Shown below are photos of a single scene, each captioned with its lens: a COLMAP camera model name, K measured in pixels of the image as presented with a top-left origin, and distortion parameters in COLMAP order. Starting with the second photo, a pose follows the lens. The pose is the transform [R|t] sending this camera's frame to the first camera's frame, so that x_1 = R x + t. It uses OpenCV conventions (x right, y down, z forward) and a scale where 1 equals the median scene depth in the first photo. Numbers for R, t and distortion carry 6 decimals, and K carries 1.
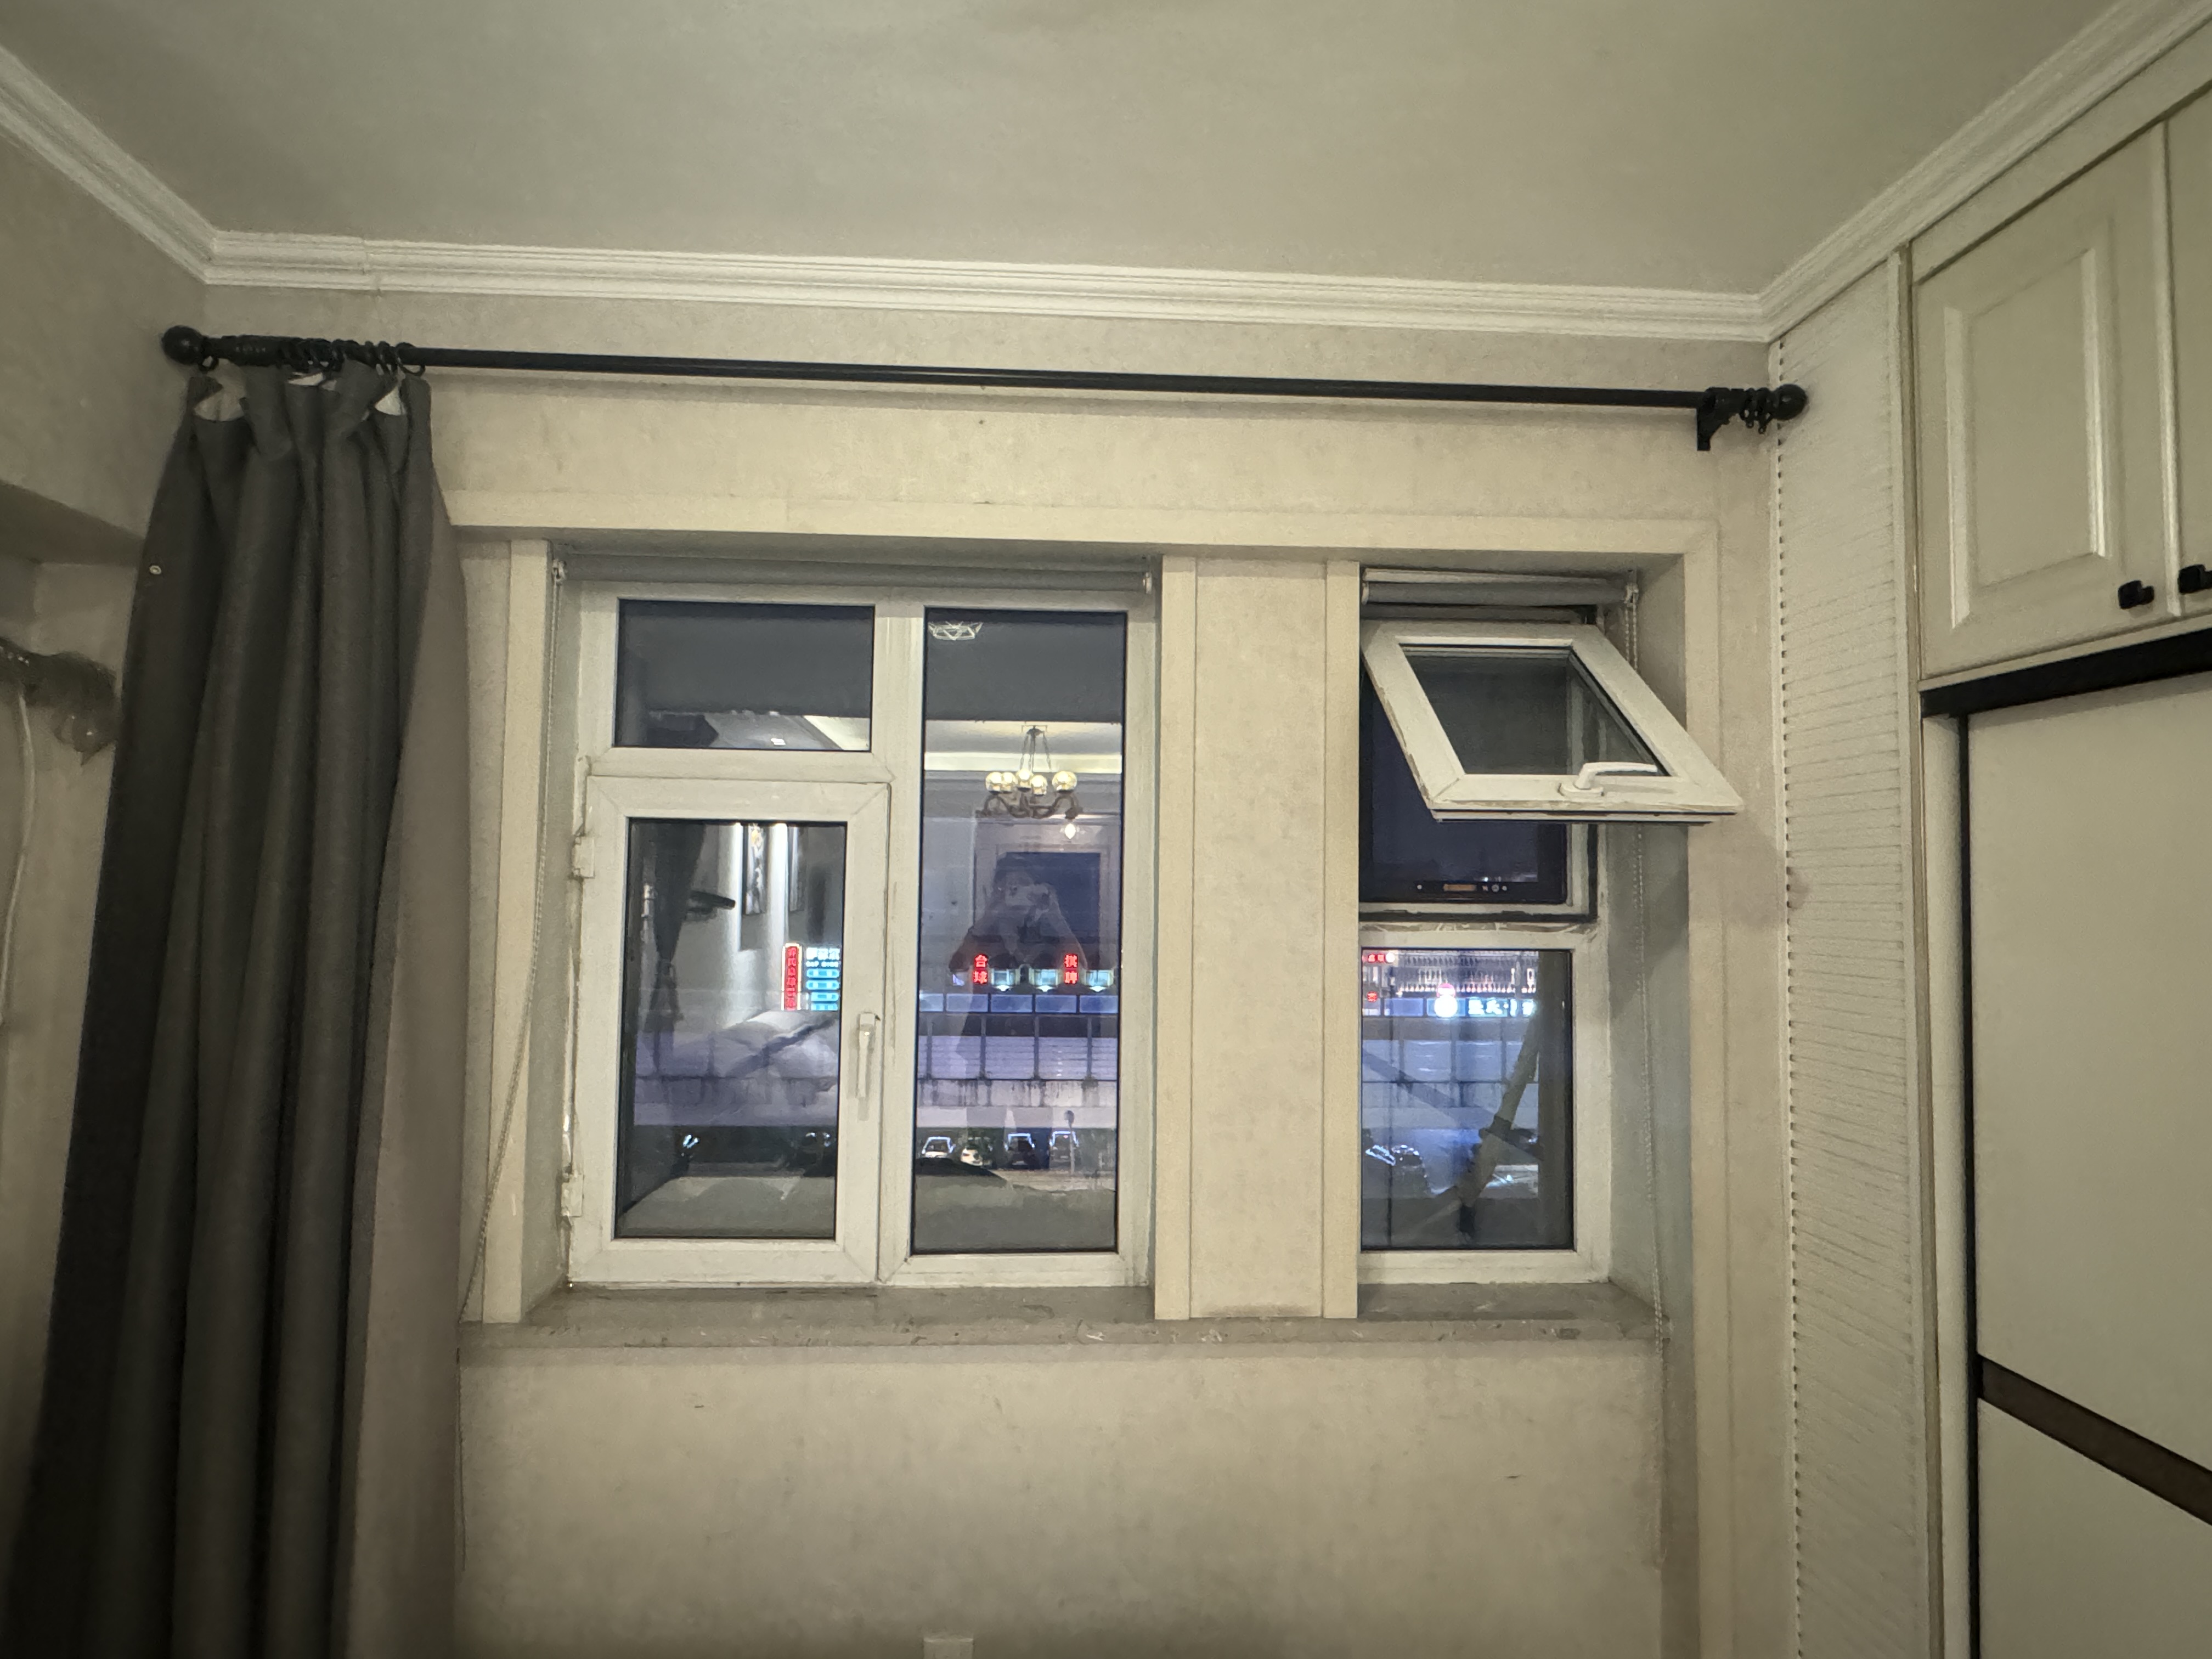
lens RADIAL K [[1168.5, 0, 1105.1], [0, 1168.5, 830.4], [0, 0, 1]] dist [-0.003968, -0.000155]
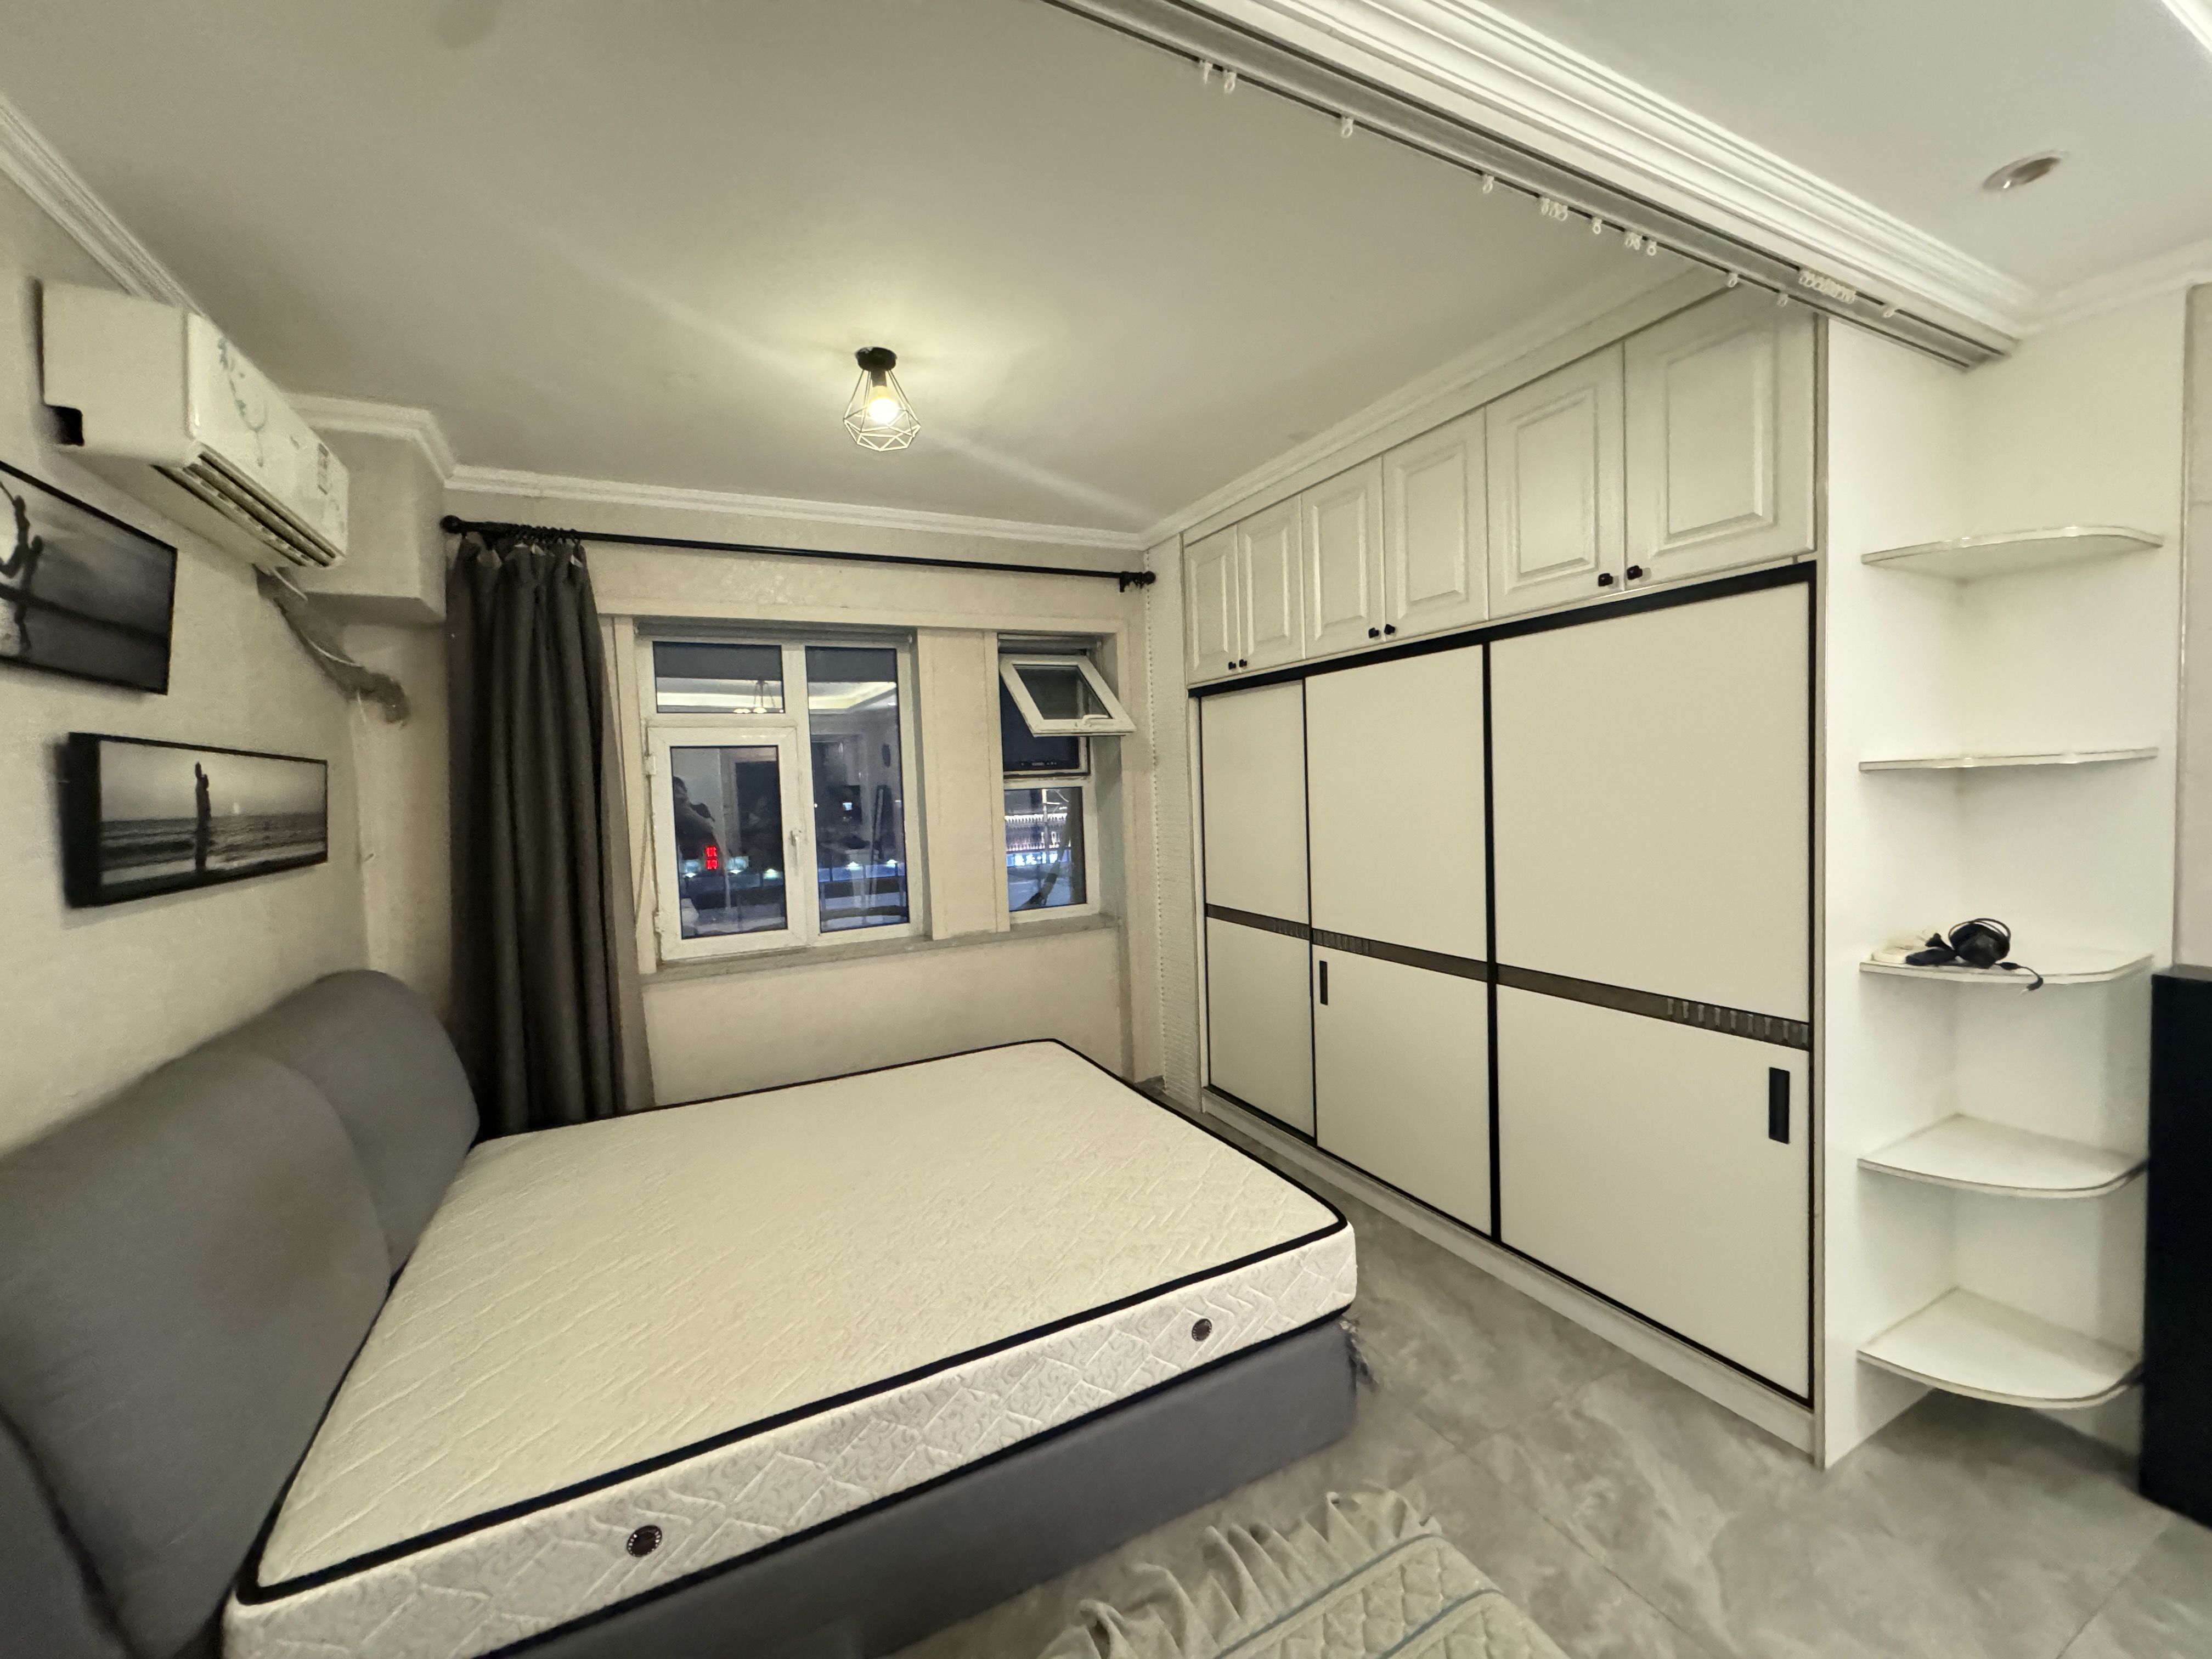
lens RADIAL K [[887.8, 0, 1119.0], [0, 887.8, 835.8], [0, 0, 1]] dist [-0.006497, 0.000693]
pose [[0.908920, -0.074025, 0.410347, -0.357878], [0.030228, 0.993224, 0.112219, -0.005589], [-0.415873, -0.089594, 0.904999, -0.865475]]
